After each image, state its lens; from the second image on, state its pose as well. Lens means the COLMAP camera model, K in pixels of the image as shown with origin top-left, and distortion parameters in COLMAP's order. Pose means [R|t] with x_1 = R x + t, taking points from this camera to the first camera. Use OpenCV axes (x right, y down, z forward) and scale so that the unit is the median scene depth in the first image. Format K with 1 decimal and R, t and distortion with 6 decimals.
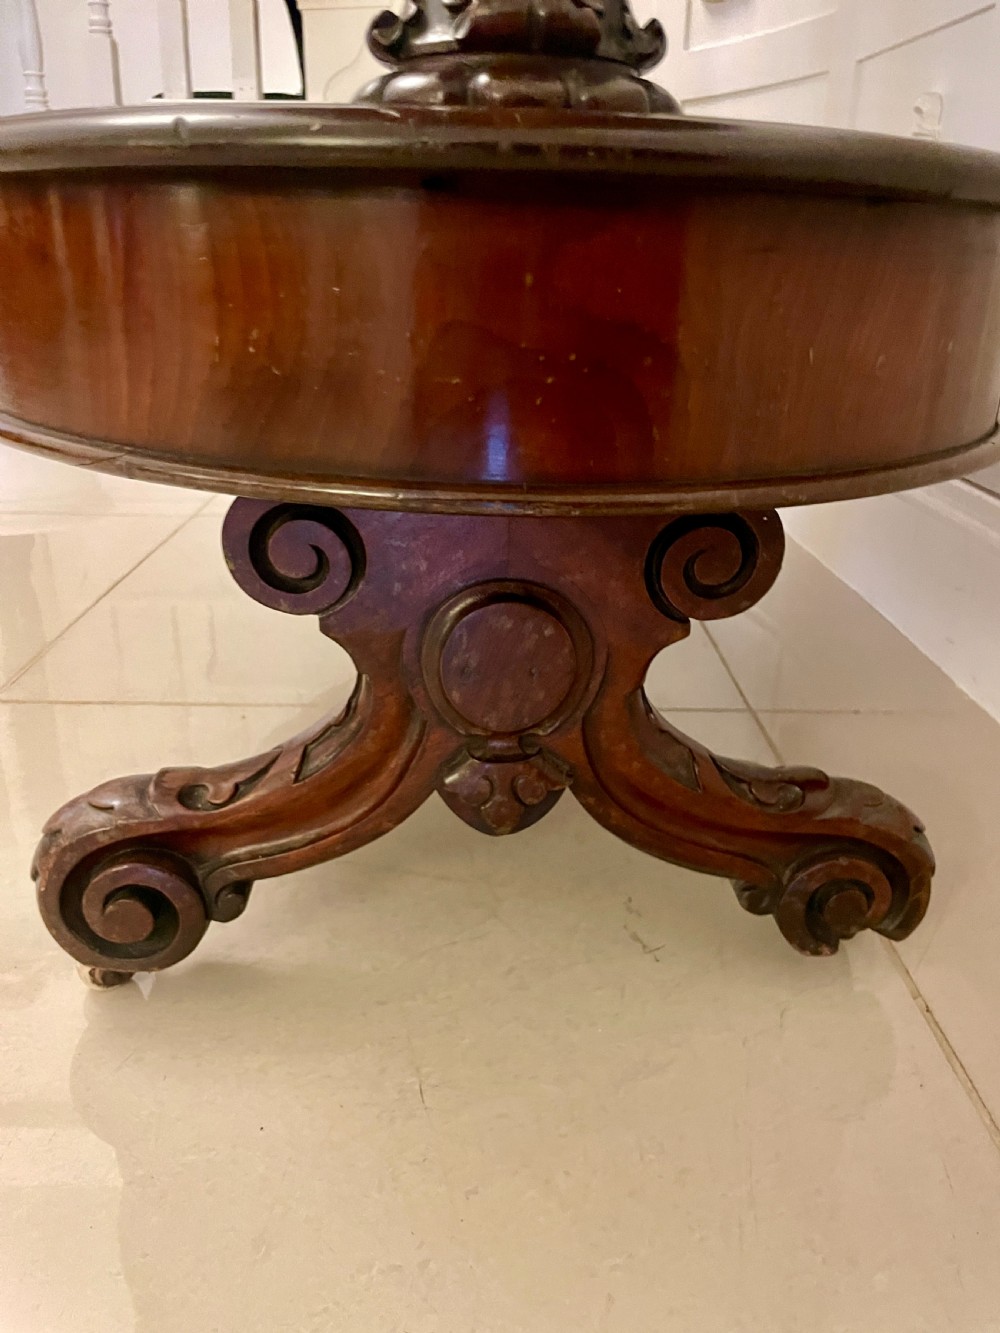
lens RADIAL K [[987.5, 0, 508.6], [0, 987.5, 671.5], [0, 0, 1]] dist [0.093740, -0.124459]
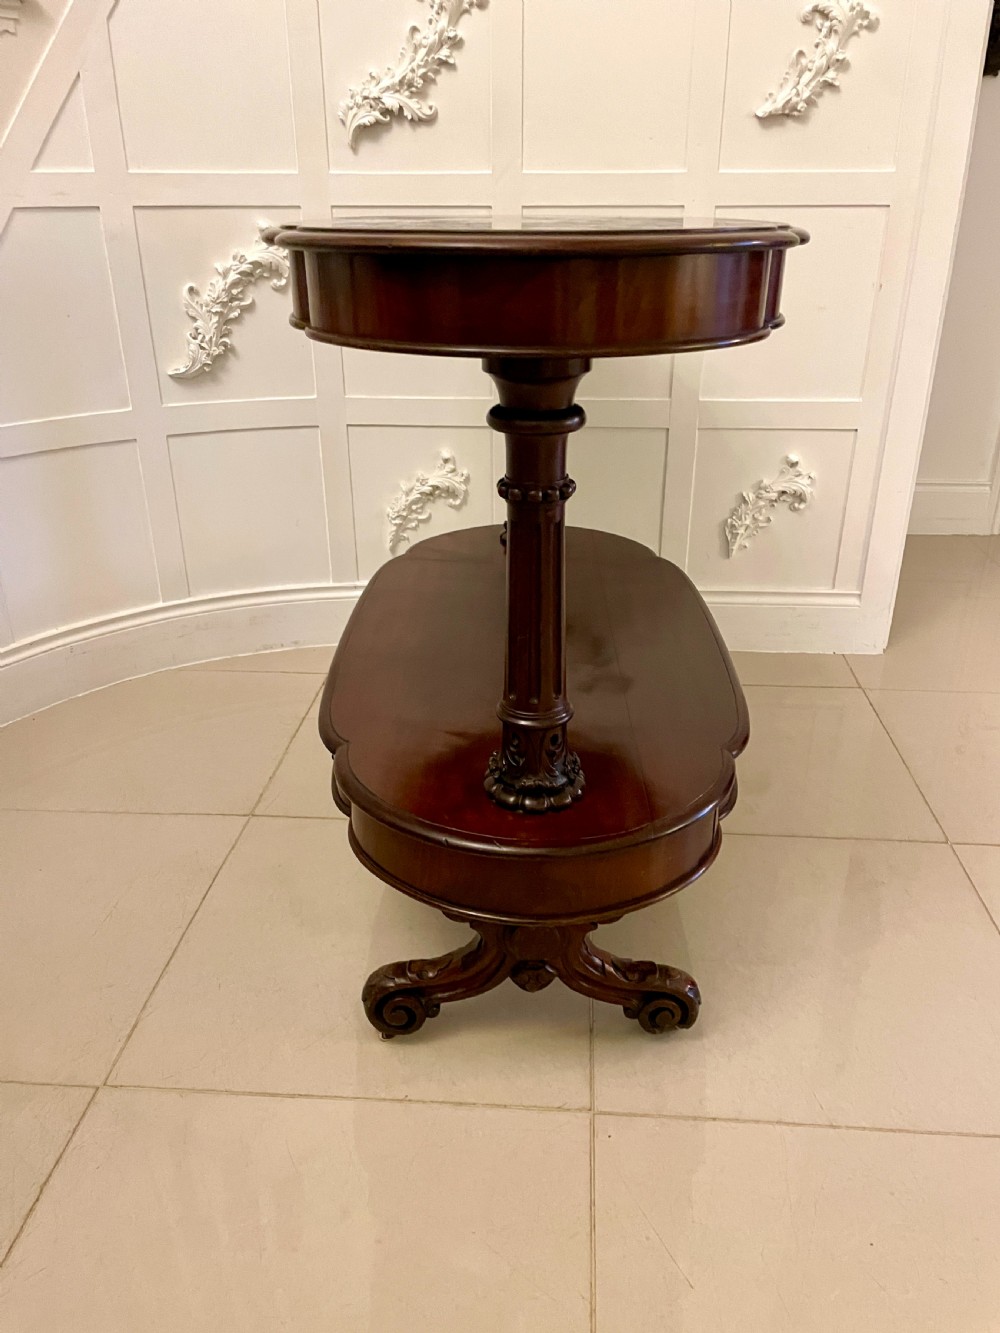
lens RADIAL K [[987.5, 0, 508.6], [0, 987.5, 671.5], [0, 0, 1]] dist [0.093740, -0.124459]
pose [[0.998121, 0.002346, -0.061236, 0.090958], [0.000046, 0.999238, 0.039029, -0.817647], [0.061281, -0.038958, 0.997360, -1.700124]]
